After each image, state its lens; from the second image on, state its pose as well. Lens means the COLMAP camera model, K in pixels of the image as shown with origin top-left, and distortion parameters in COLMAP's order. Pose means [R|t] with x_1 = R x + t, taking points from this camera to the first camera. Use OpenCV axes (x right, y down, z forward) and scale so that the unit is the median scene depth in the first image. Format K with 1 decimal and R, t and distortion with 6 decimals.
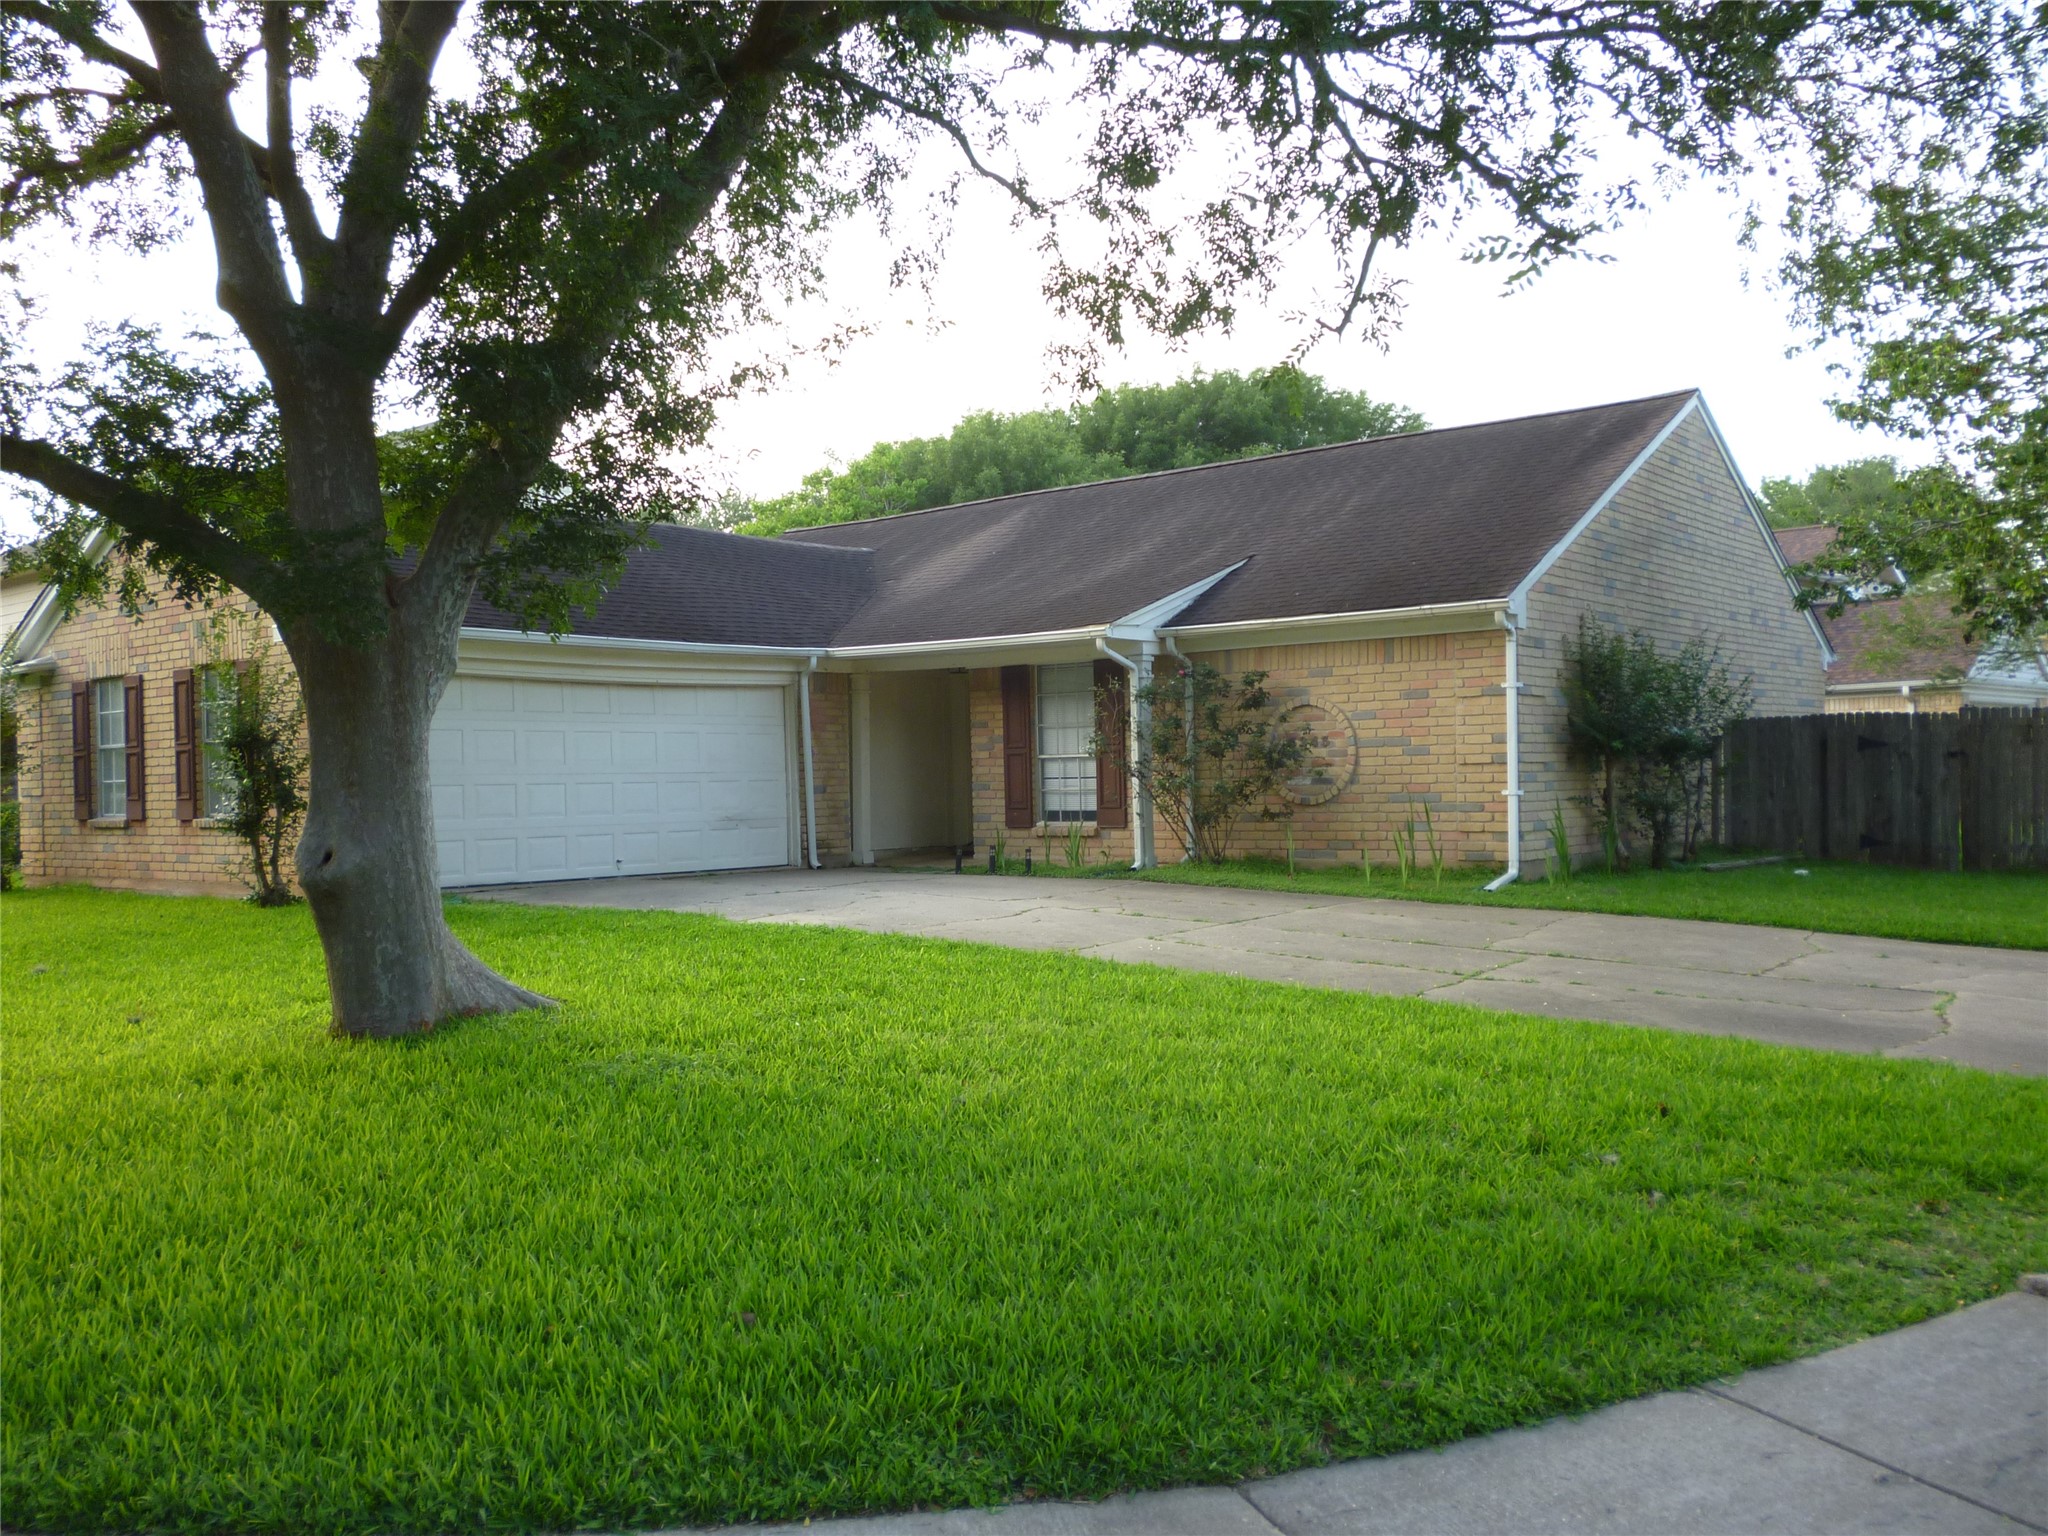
lens RADIAL K [[1725.7, 0, 1019.2], [0, 1725.7, 775.8], [0, 0, 1]] dist [-0.011171, -0.007408]
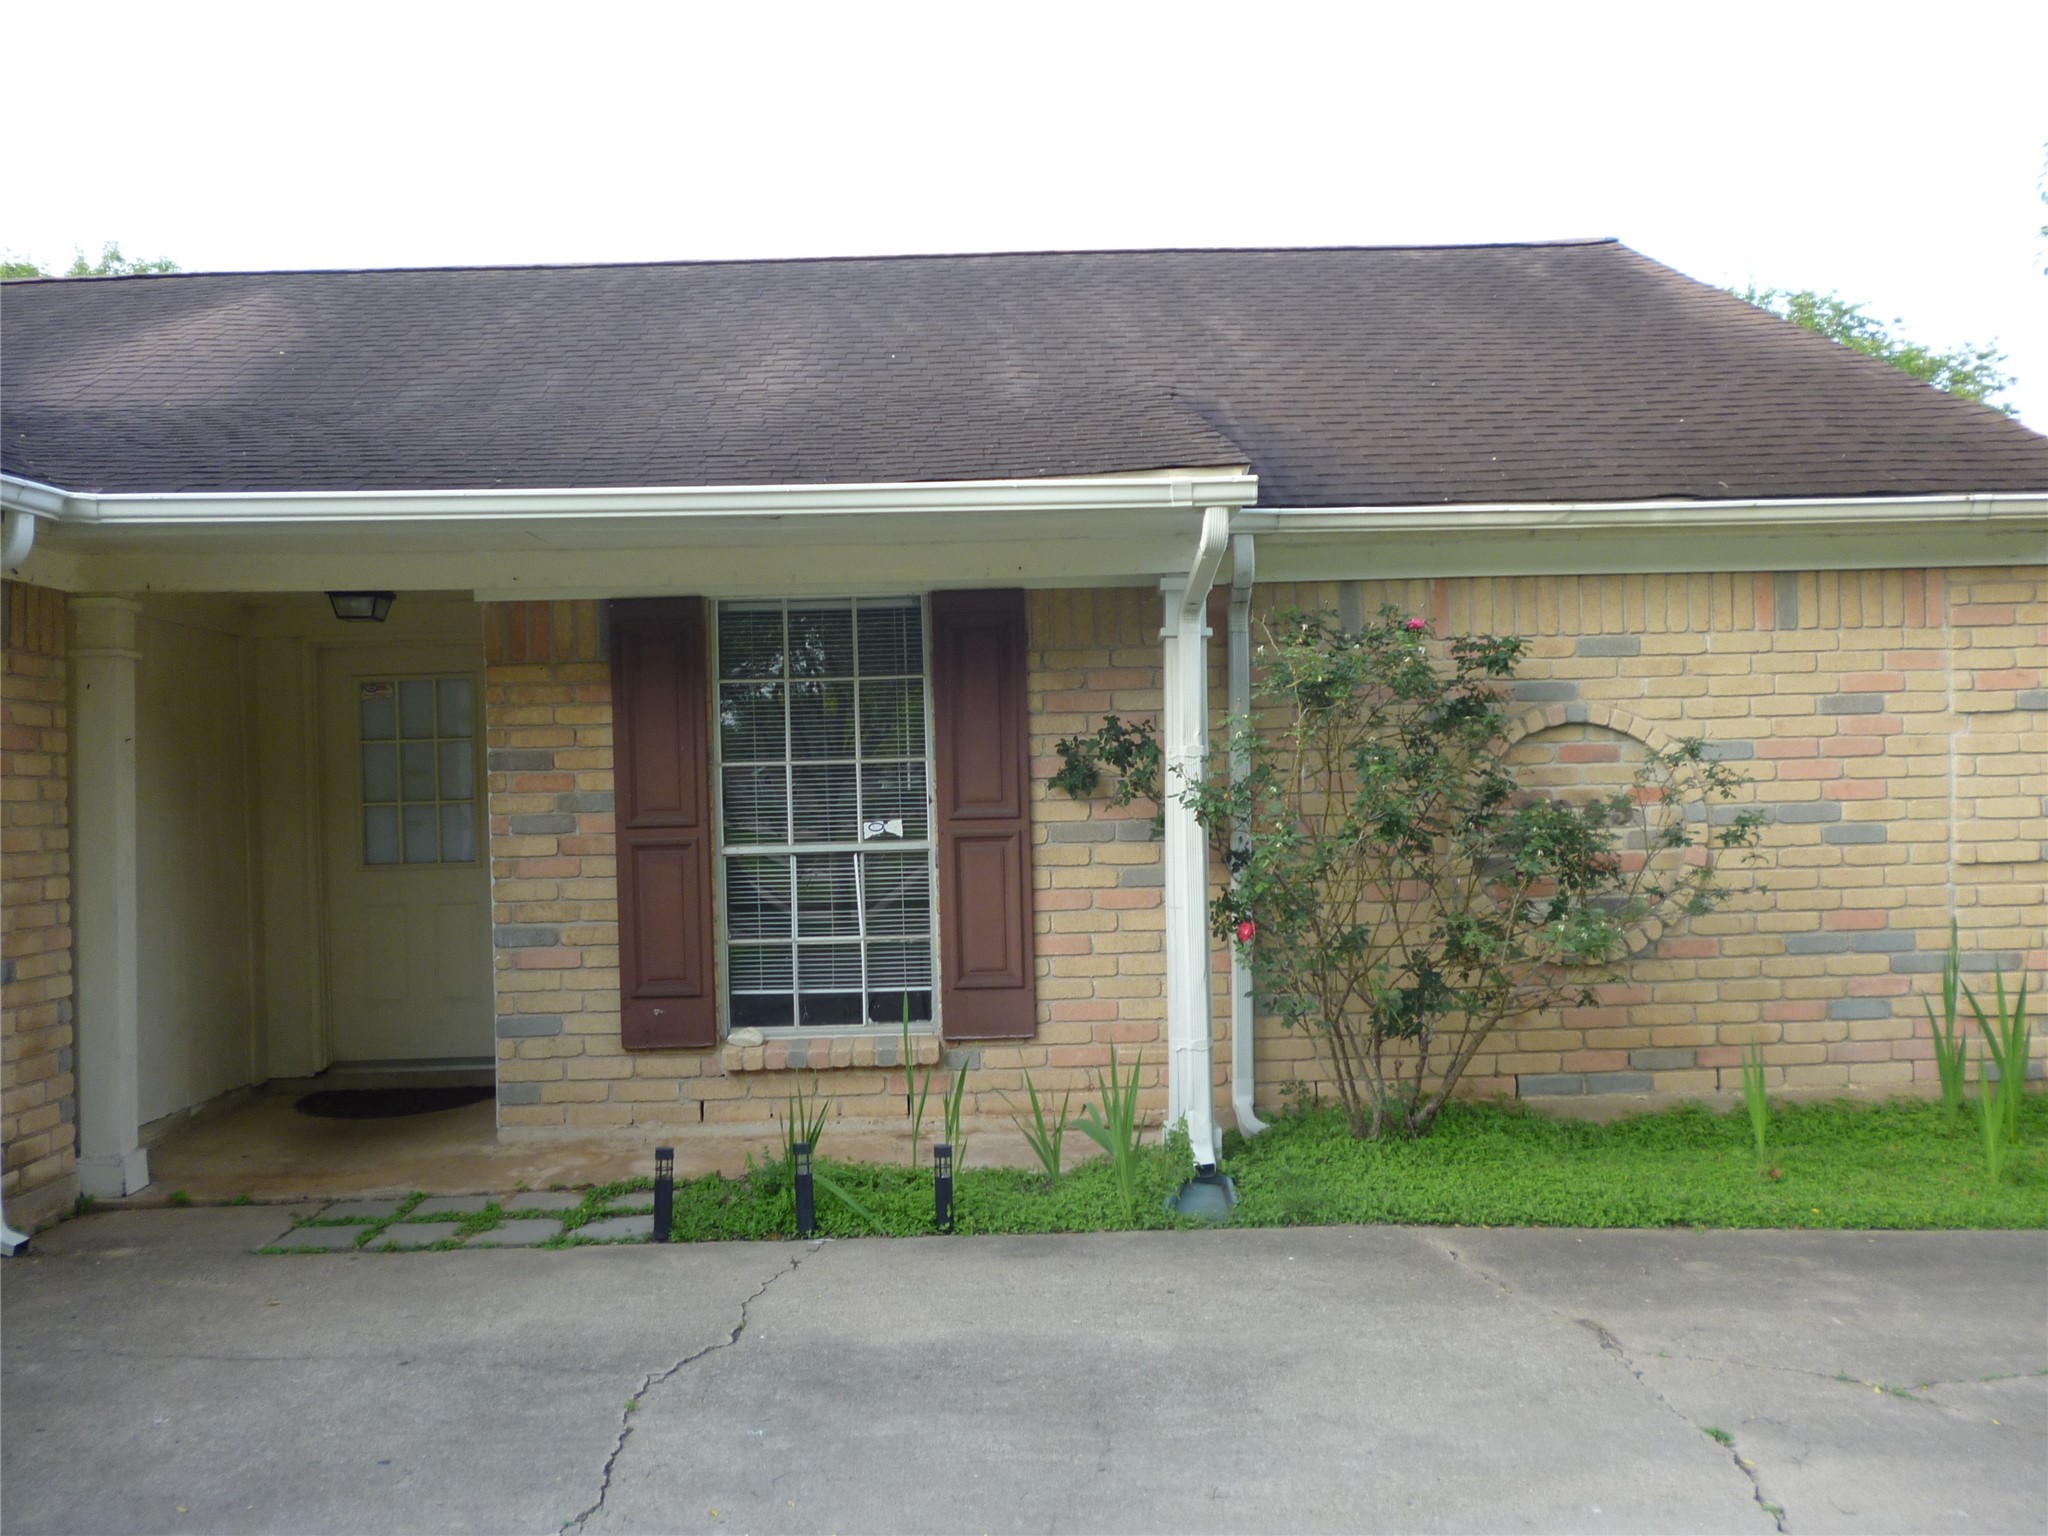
lens RADIAL K [[1725.7, 0, 1031.0], [0, 1725.7, 774.6], [0, 0, 1]] dist [-0.011171, -0.007408]
pose [[0.761600, 0.008281, 0.647995, -0.192285], [0.009244, 0.999678, -0.023639, -0.019459], [-0.647982, 0.023994, 0.761278, 0.743666]]
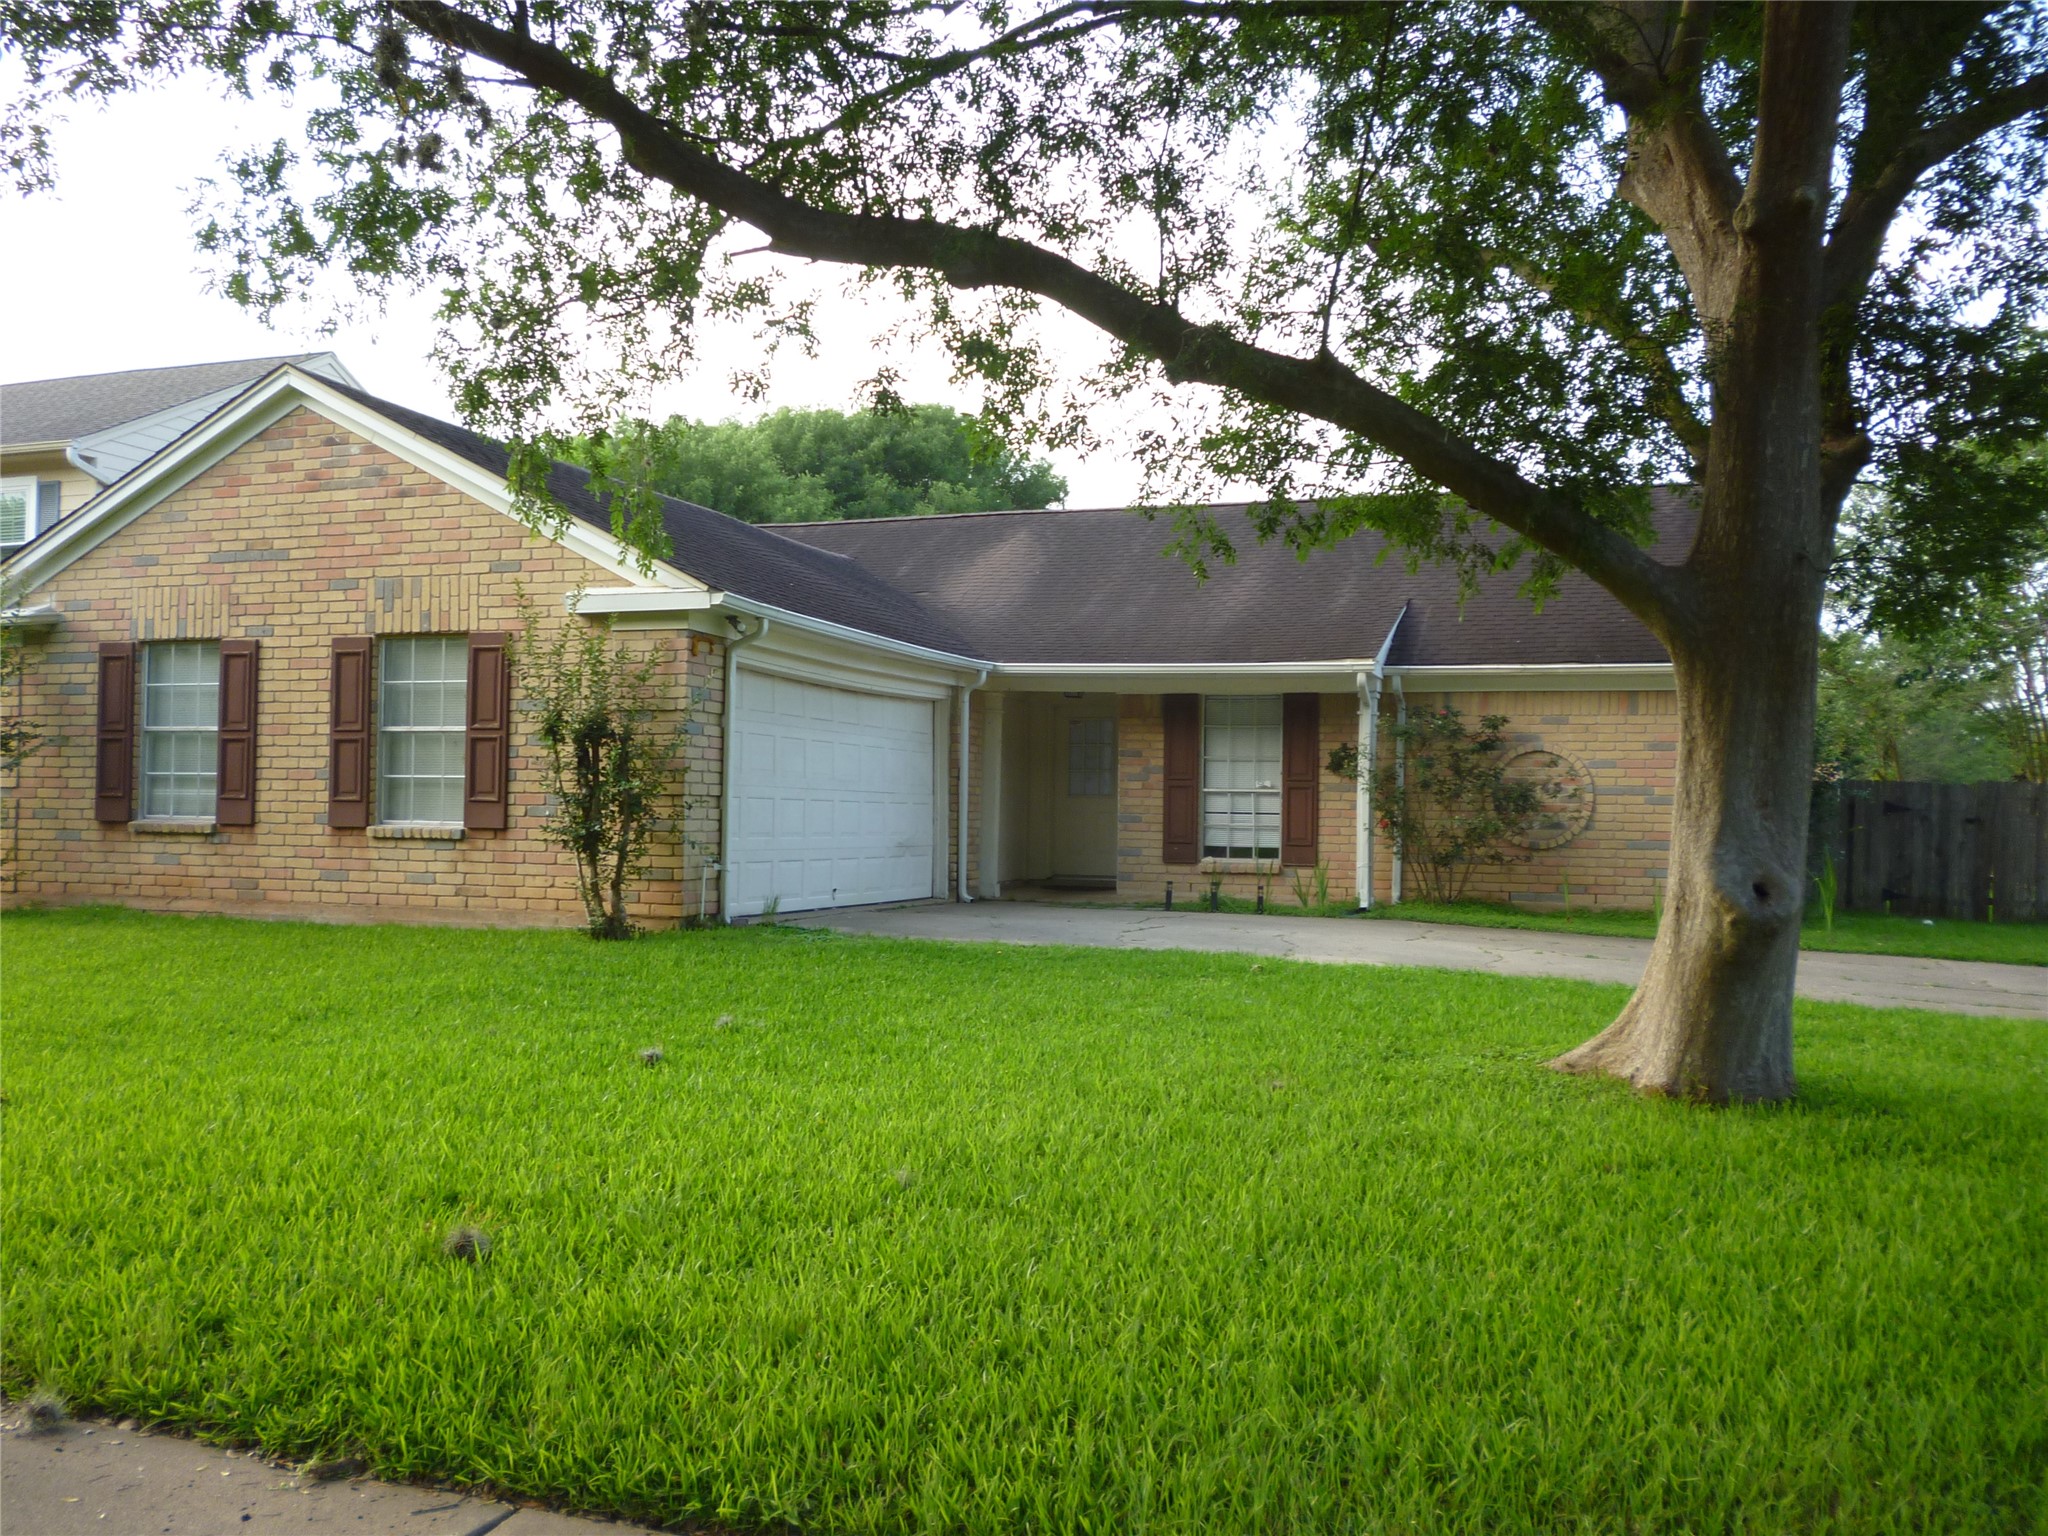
lens RADIAL K [[1725.7, 0, 1039.1], [0, 1725.7, 765.9], [0, 0, 1]] dist [-0.011171, -0.007408]
pose [[0.936376, 0.045445, 0.348045, -0.447922], [-0.036393, 0.998809, -0.032505, 0.011217], [-0.349108, 0.017770, 0.936914, 0.143023]]
